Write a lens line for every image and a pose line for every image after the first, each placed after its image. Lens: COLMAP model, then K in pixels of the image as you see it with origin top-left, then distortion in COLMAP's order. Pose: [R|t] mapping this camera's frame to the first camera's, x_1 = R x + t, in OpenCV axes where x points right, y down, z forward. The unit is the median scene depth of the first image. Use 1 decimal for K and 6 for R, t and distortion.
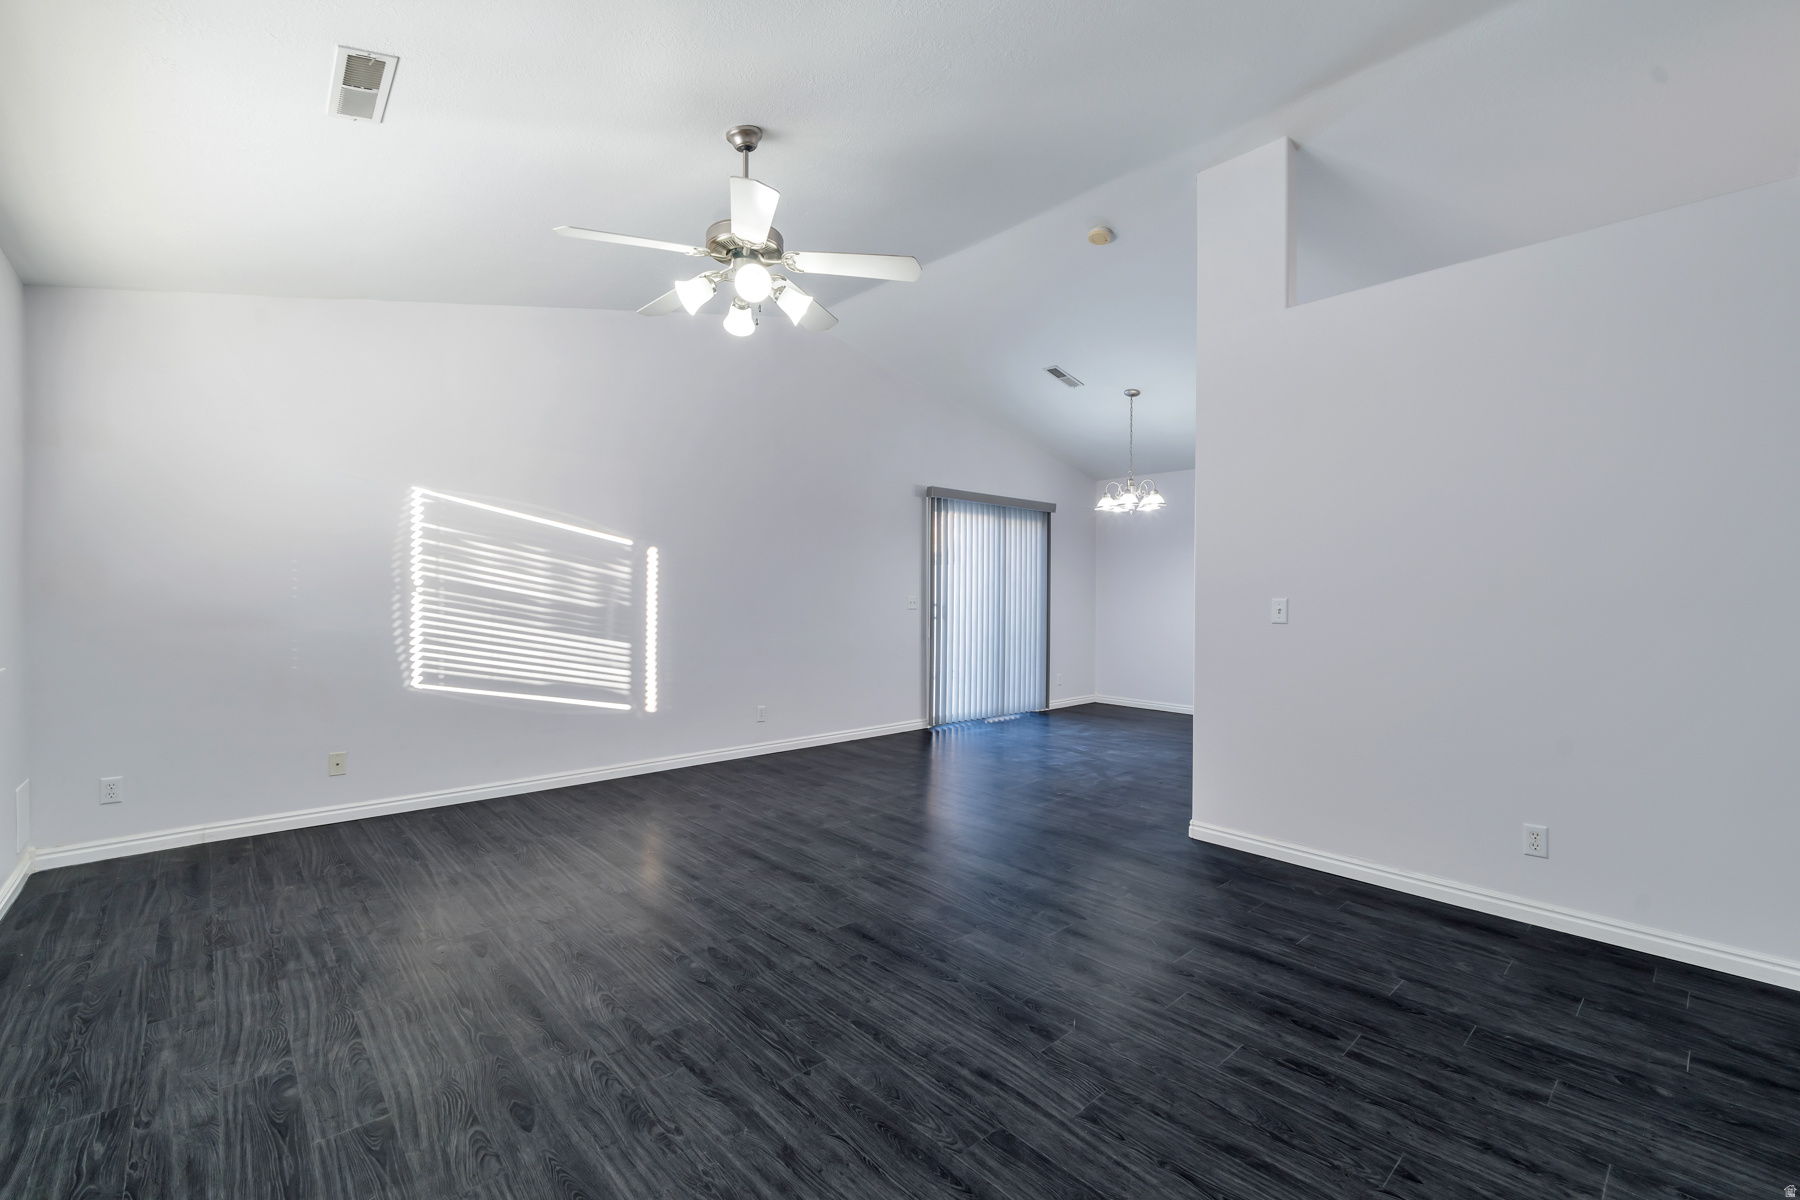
lens RADIAL K [[773.6, 0, 908.4], [0, 773.6, 598.7], [0, 0, 1]] dist [-0.004161, 0.000169]
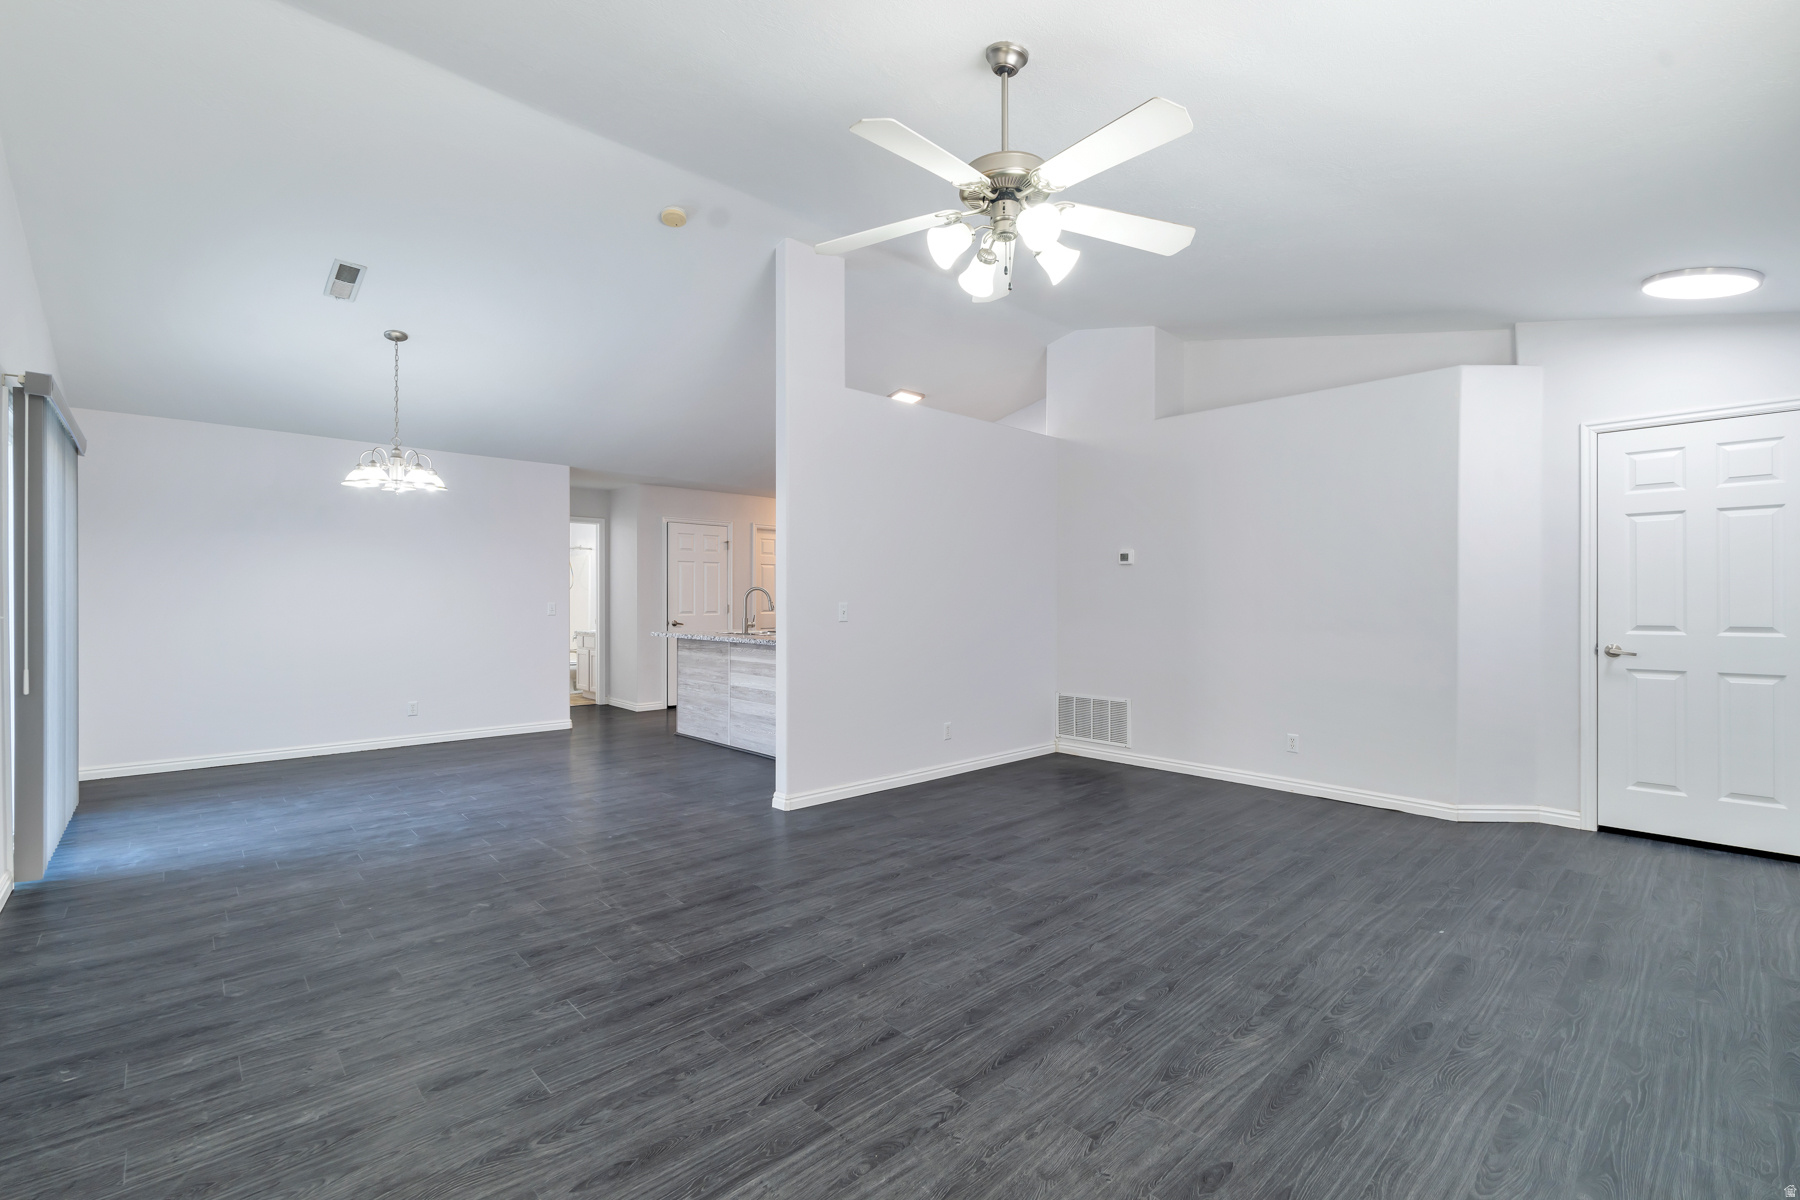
lens RADIAL K [[773.6, 0, 896.0], [0, 773.6, 592.8], [0, 0, 1]] dist [-0.004161, 0.000169]
pose [[-0.004066, 0.003871, 0.999984, -1.335034], [0.005710, 0.999976, -0.003848, -0.018128], [-0.999975, 0.005694, -0.004088, 1.423908]]
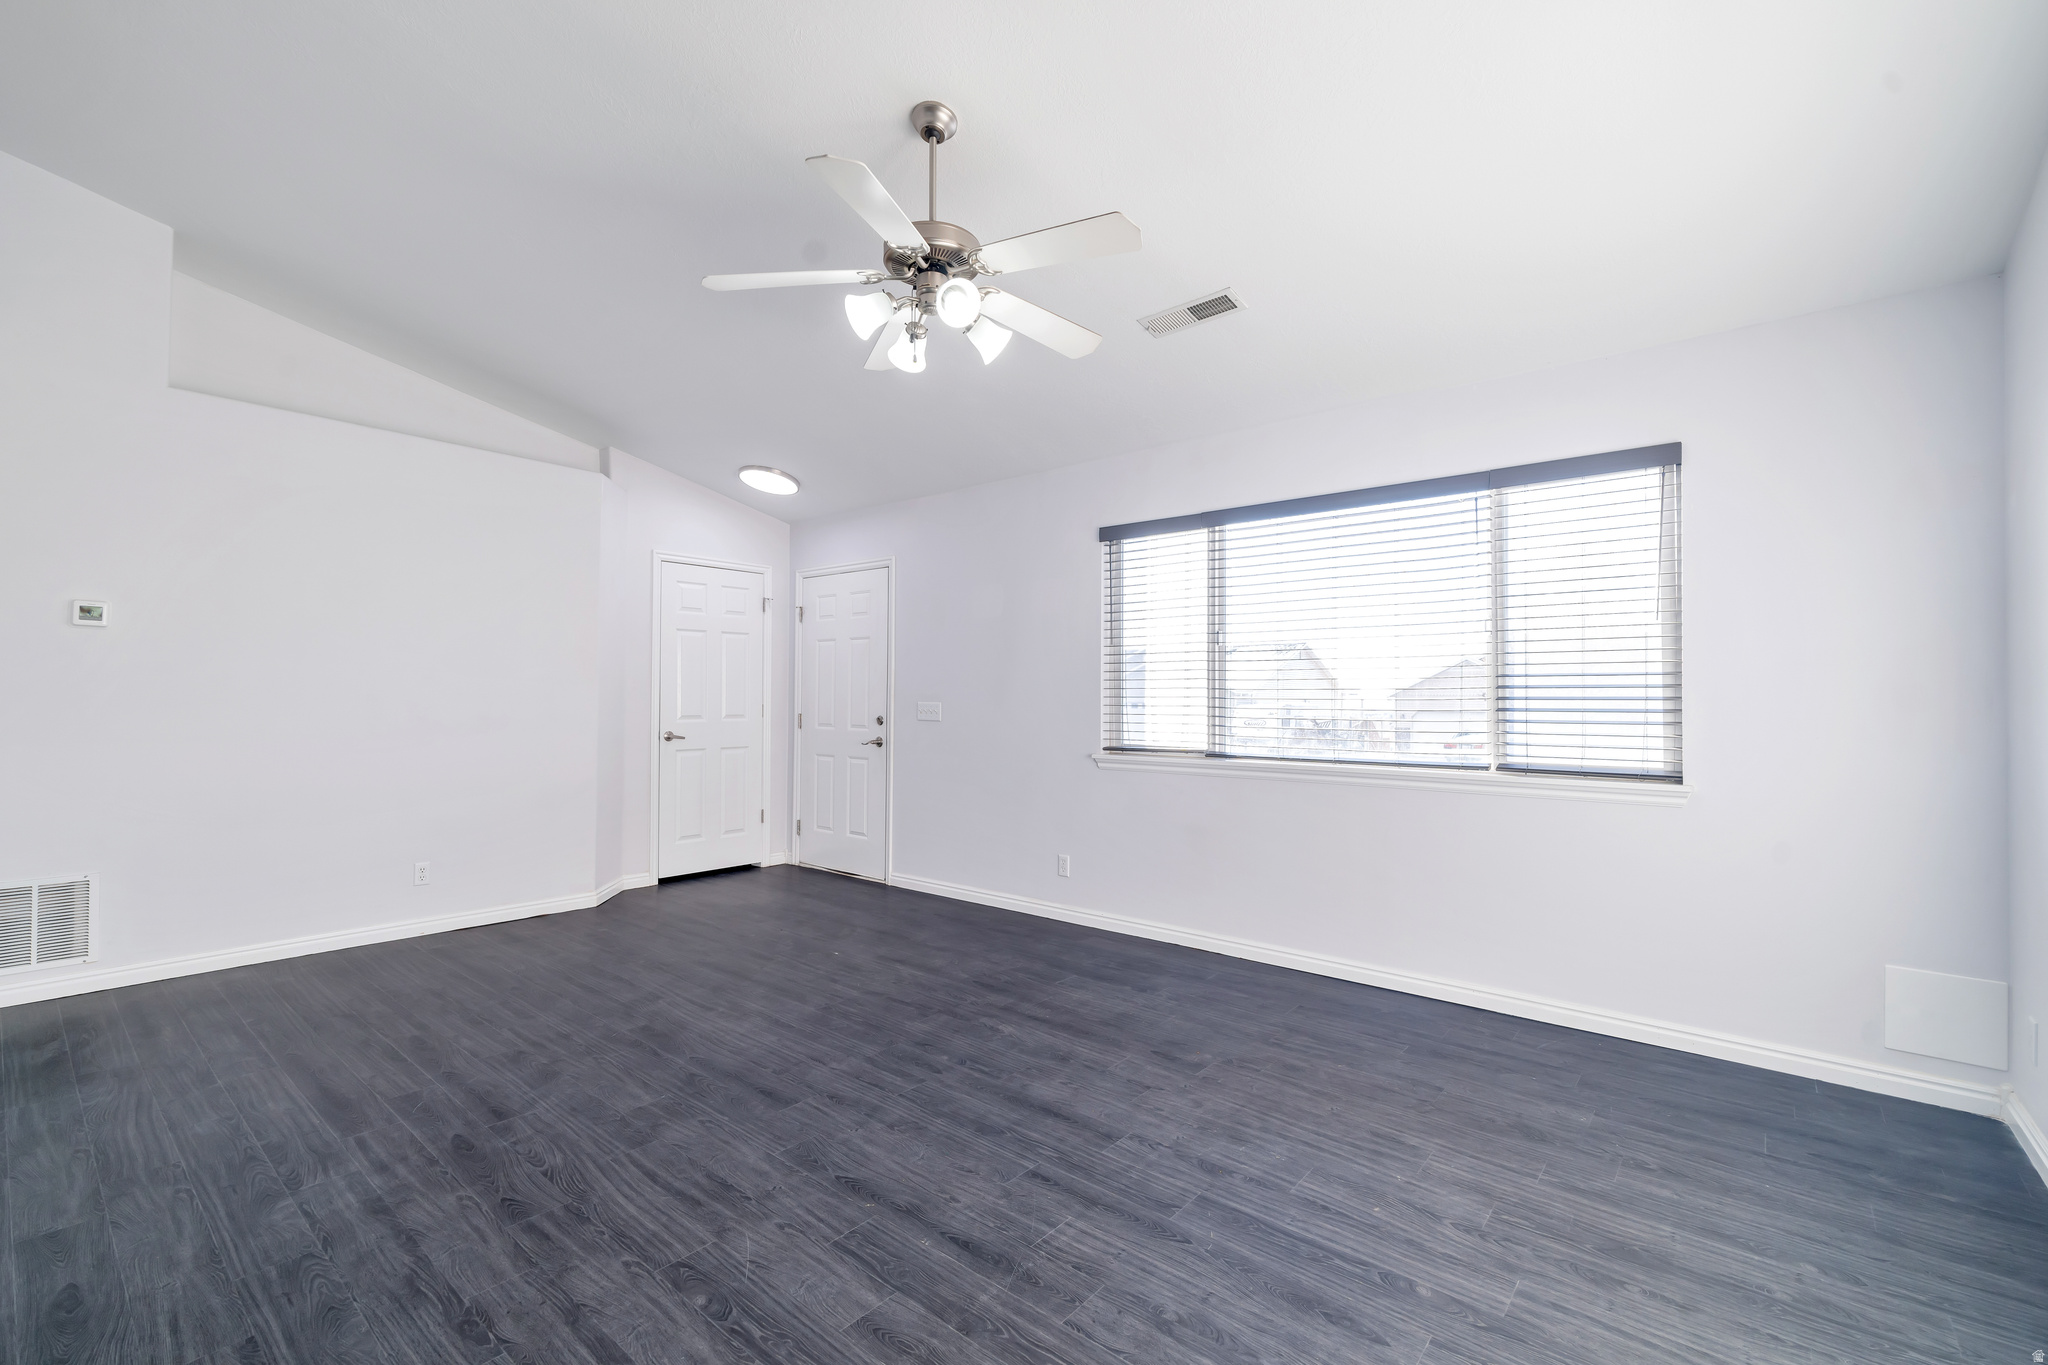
lens RADIAL K [[880.2, 0, 1010.6], [0, 880.2, 694.9], [0, 0, 1]] dist [-0.004161, 0.000169]
pose [[-0.993408, -0.013259, -0.113862, -0.245991], [-0.013390, 0.999910, 0.000389, -0.014354], [0.113846, 0.001911, -0.993497, 2.391085]]
